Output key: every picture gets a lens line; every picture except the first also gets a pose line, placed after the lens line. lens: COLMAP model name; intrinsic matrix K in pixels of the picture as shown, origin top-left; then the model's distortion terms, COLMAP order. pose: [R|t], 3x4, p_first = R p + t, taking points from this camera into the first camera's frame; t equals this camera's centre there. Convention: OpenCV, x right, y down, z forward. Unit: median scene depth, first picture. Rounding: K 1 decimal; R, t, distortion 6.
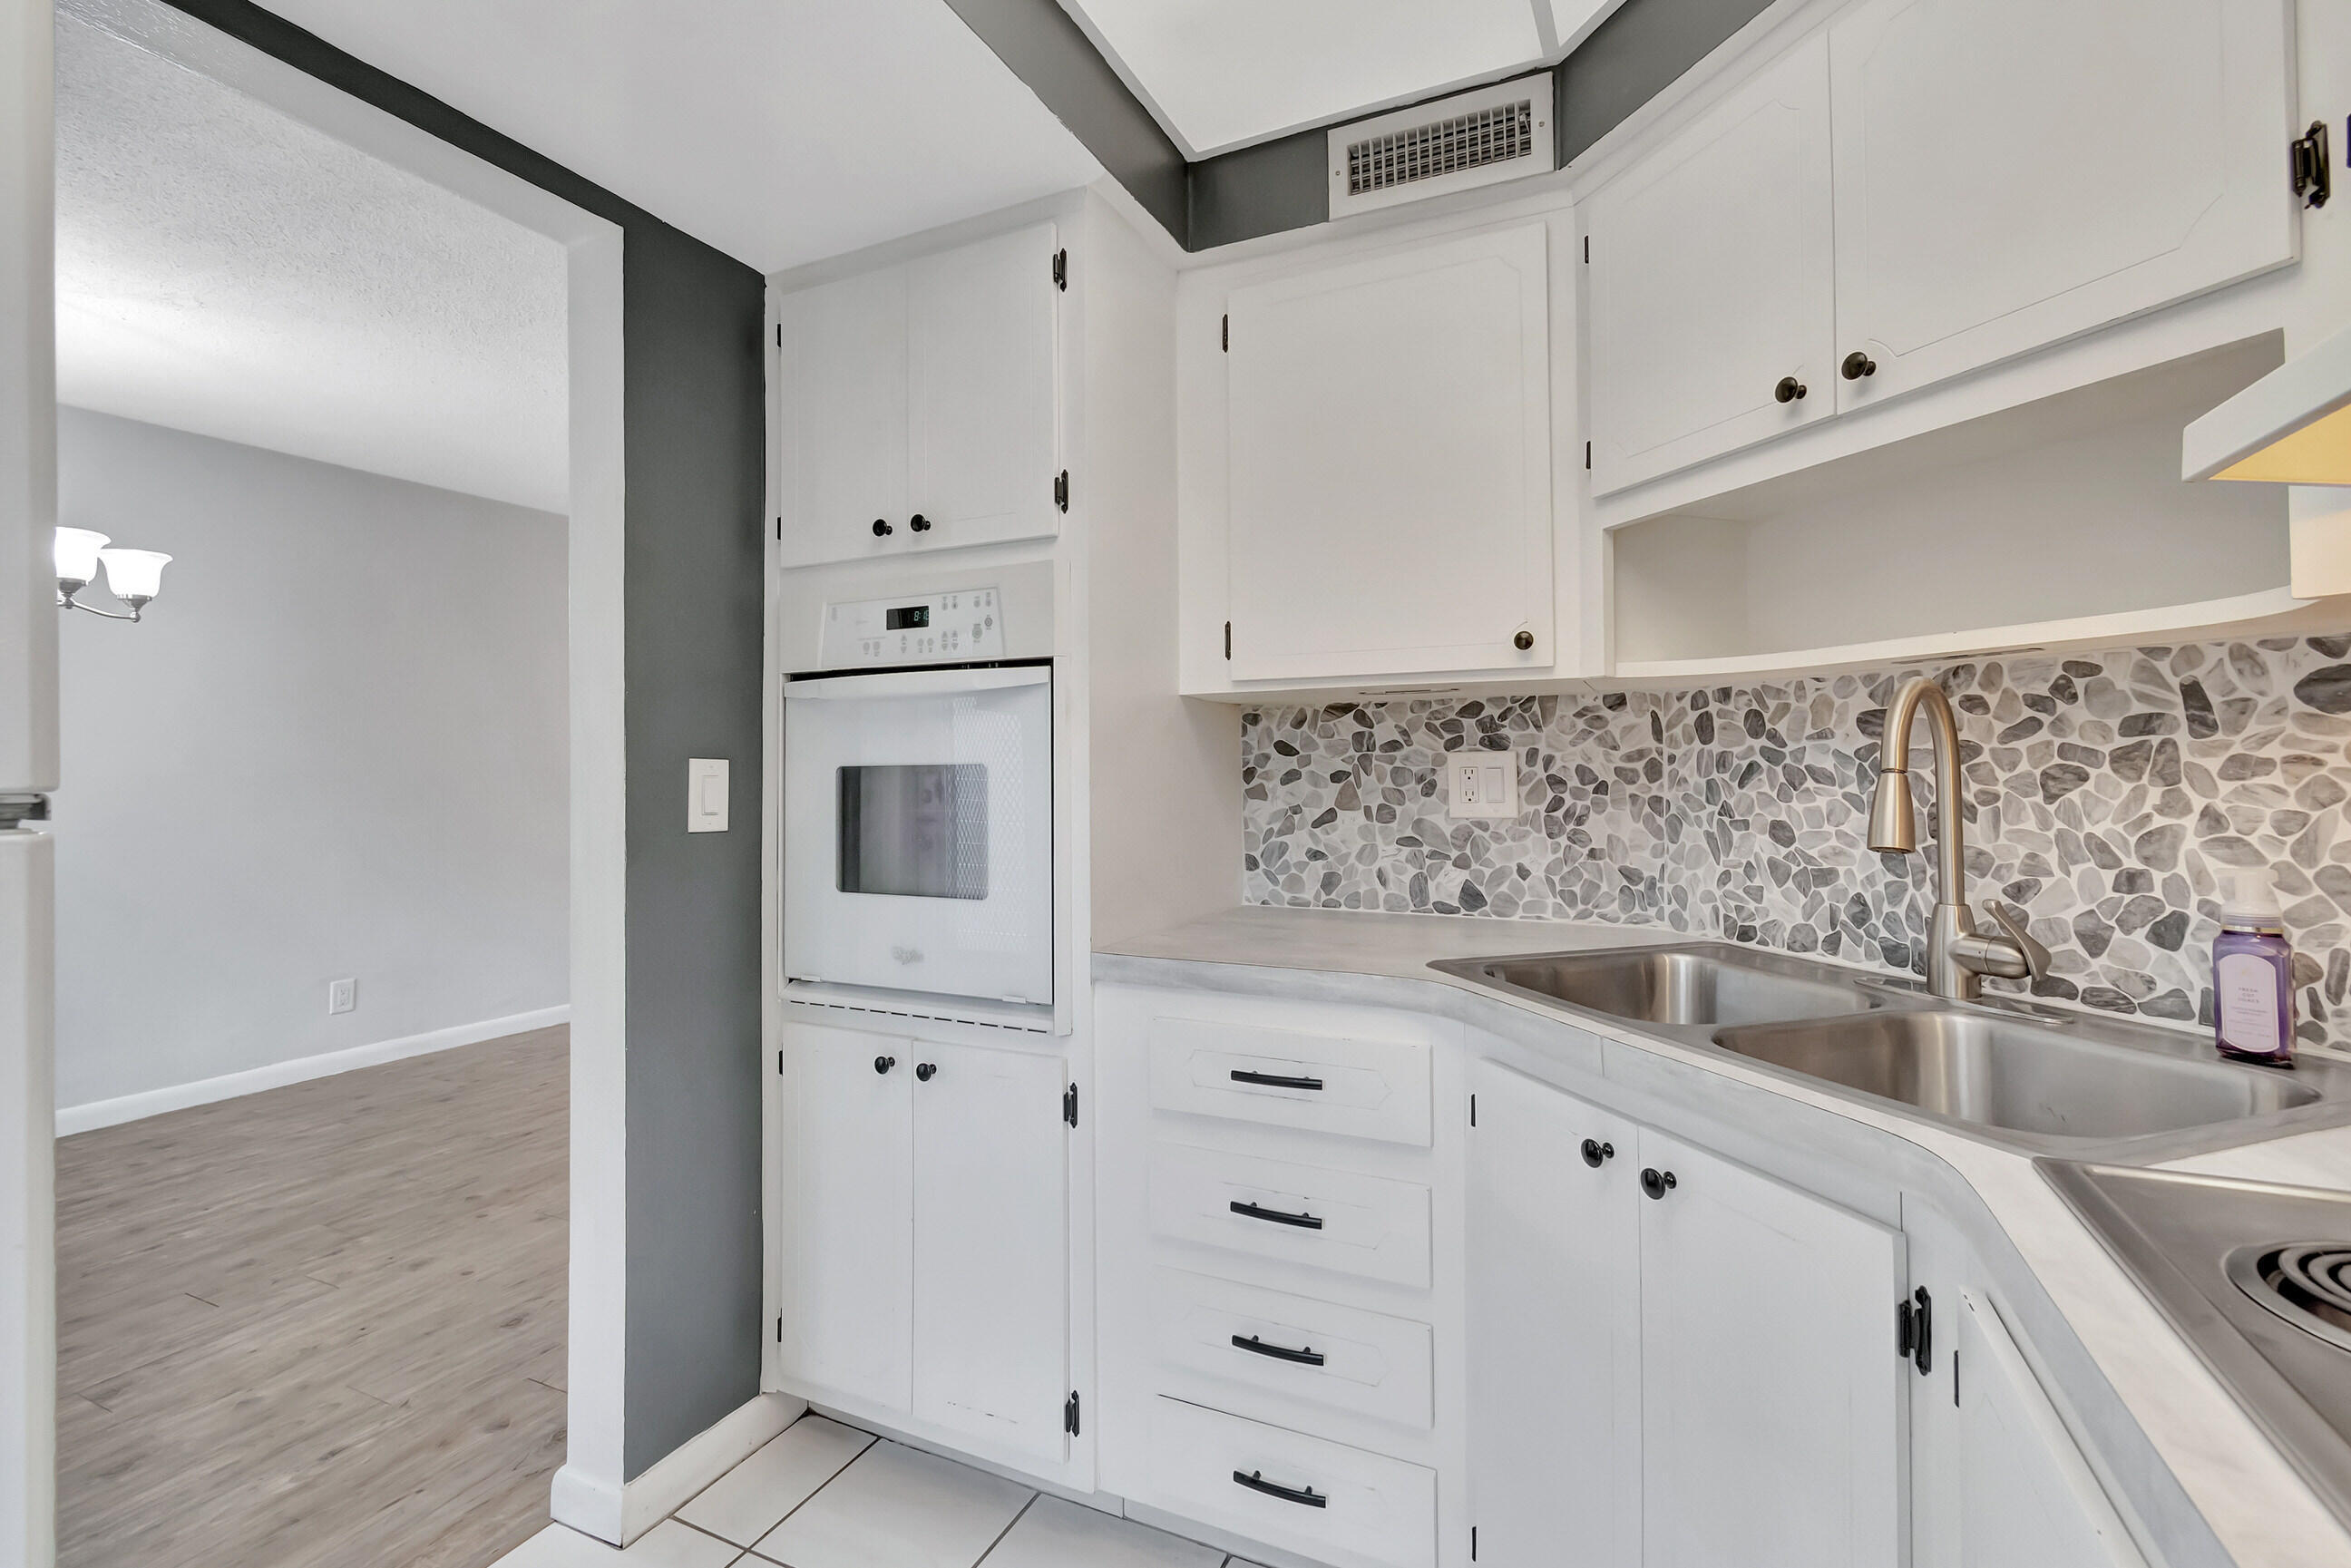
lens RADIAL K [[1051.3, 0, 1173.8], [0, 1051.3, 782.6], [0, 0, 1]] dist [0.000609, 0.000017]
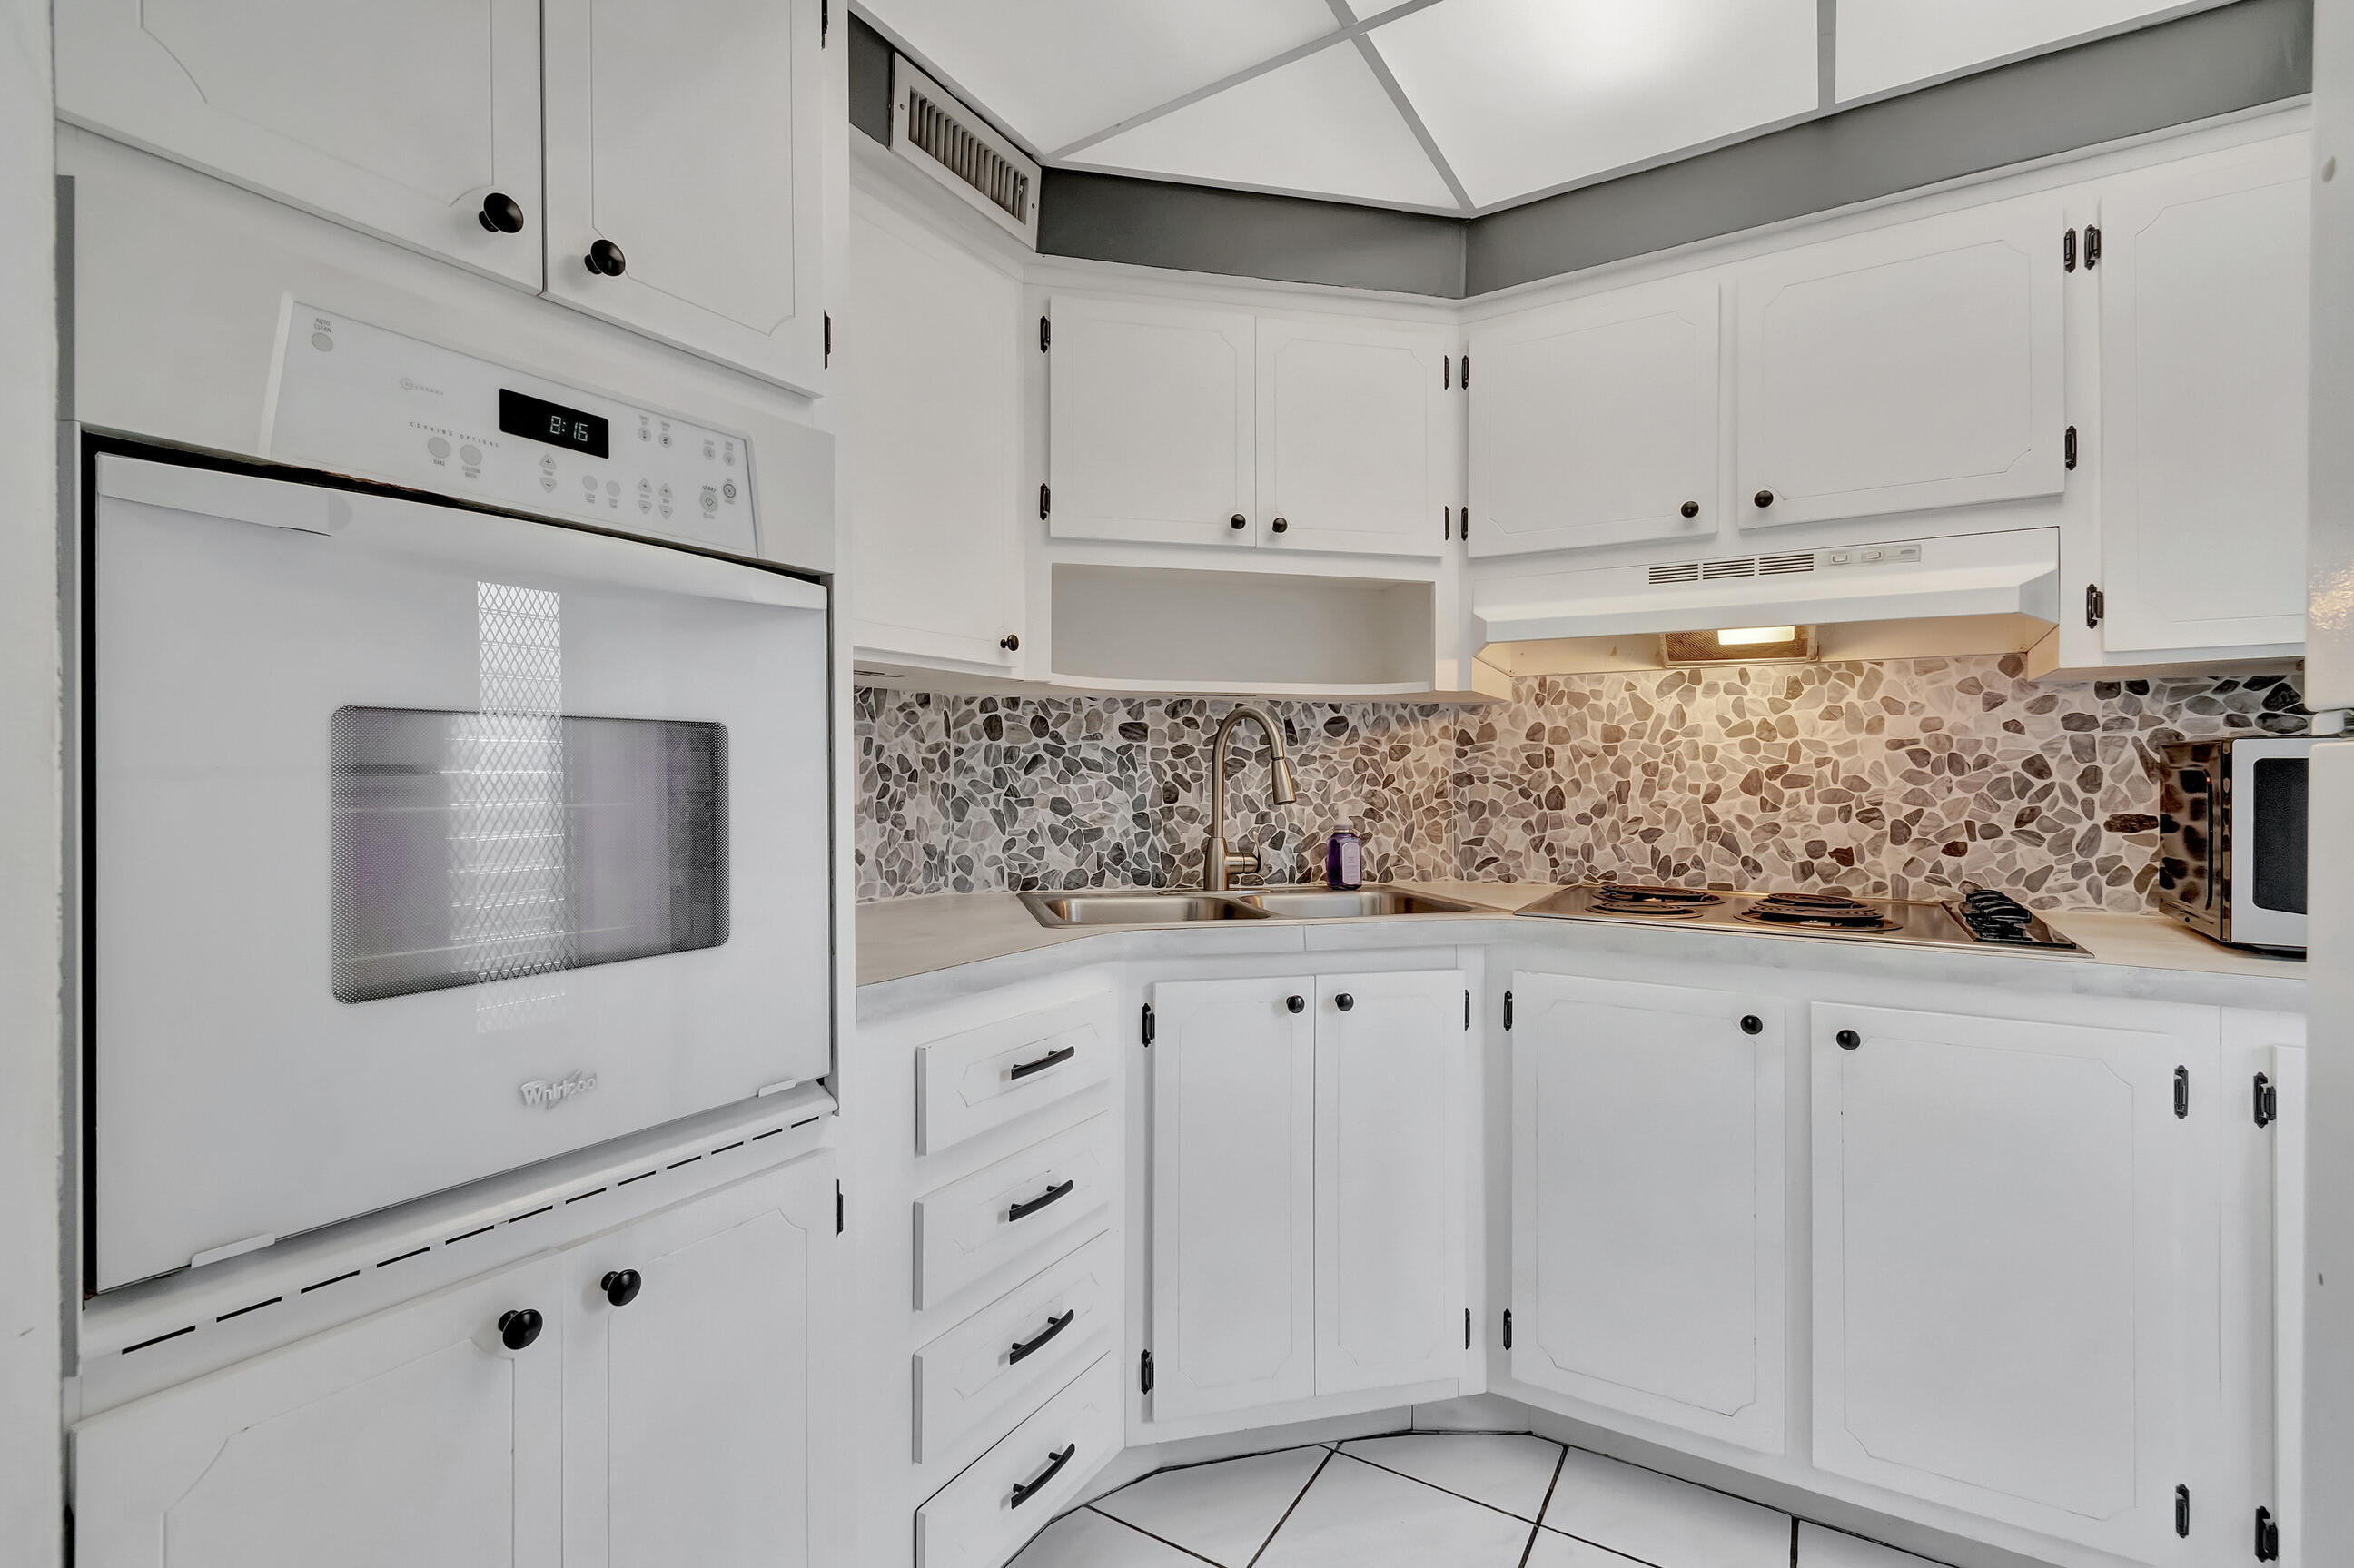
lens RADIAL K [[1040.1, 0, 1172.6], [0, 1040.1, 806.5], [0, 0, 1]] dist [0.001461, 0.000048]
pose [[0.117565, -0.020211, 0.992860, -0.764250], [0.014532, 0.999721, 0.018630, 0.024432], [-0.992959, 0.012238, 0.117825, 0.684576]]
